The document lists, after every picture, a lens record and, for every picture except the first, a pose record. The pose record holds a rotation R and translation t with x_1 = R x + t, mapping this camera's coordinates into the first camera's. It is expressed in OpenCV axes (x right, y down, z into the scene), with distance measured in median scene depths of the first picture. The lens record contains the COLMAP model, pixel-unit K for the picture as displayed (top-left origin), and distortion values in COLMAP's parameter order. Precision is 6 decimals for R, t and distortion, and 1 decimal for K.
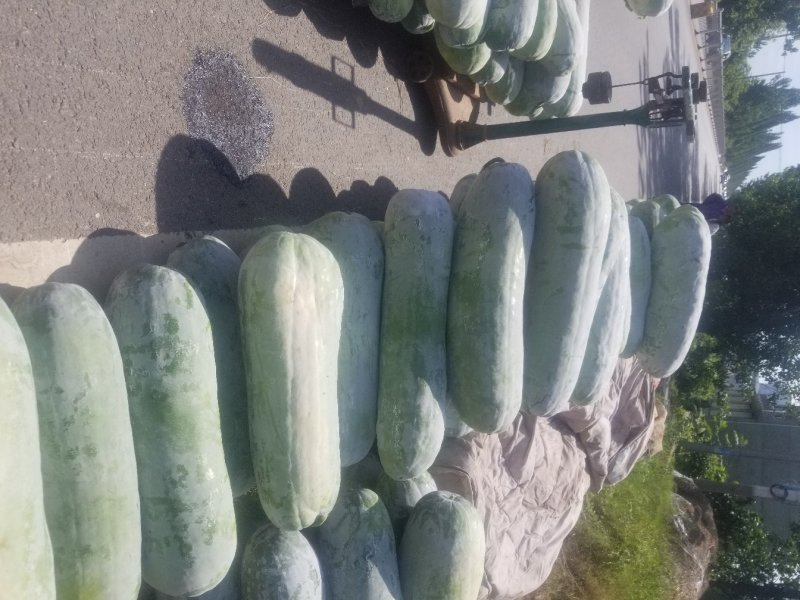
lens RADIAL K [[634.7, 0, 400.0], [0, 634.7, 300.0], [0, 0, 1]] dist [0.061847, -0.116179]
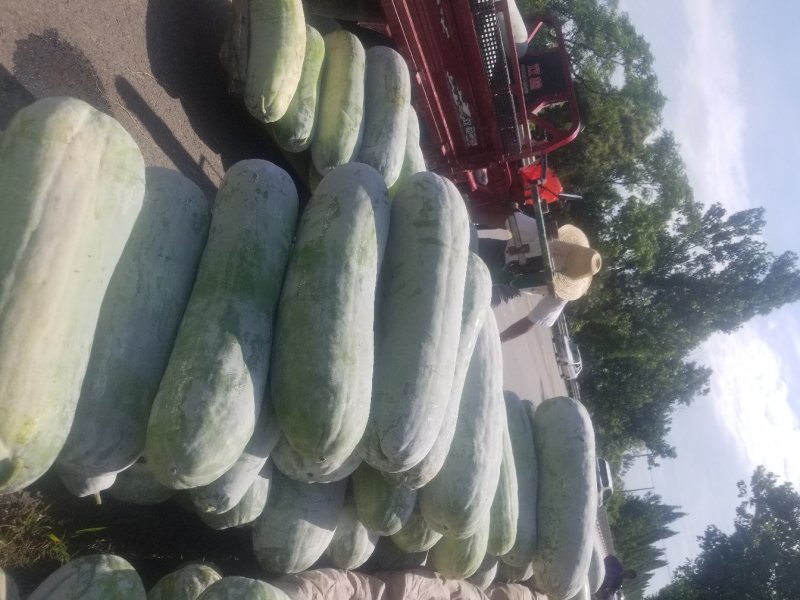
lens RADIAL K [[642.9, 0, 433.7], [0, 642.9, 288.0], [0, 0, 1]] dist [0.059288, -0.118693]
pose [[0.978771, 0.104527, 0.176301, 0.123670], [0.023180, 0.798210, -0.601933, 0.526072], [-0.203644, 0.593241, 0.778842, 0.329623]]
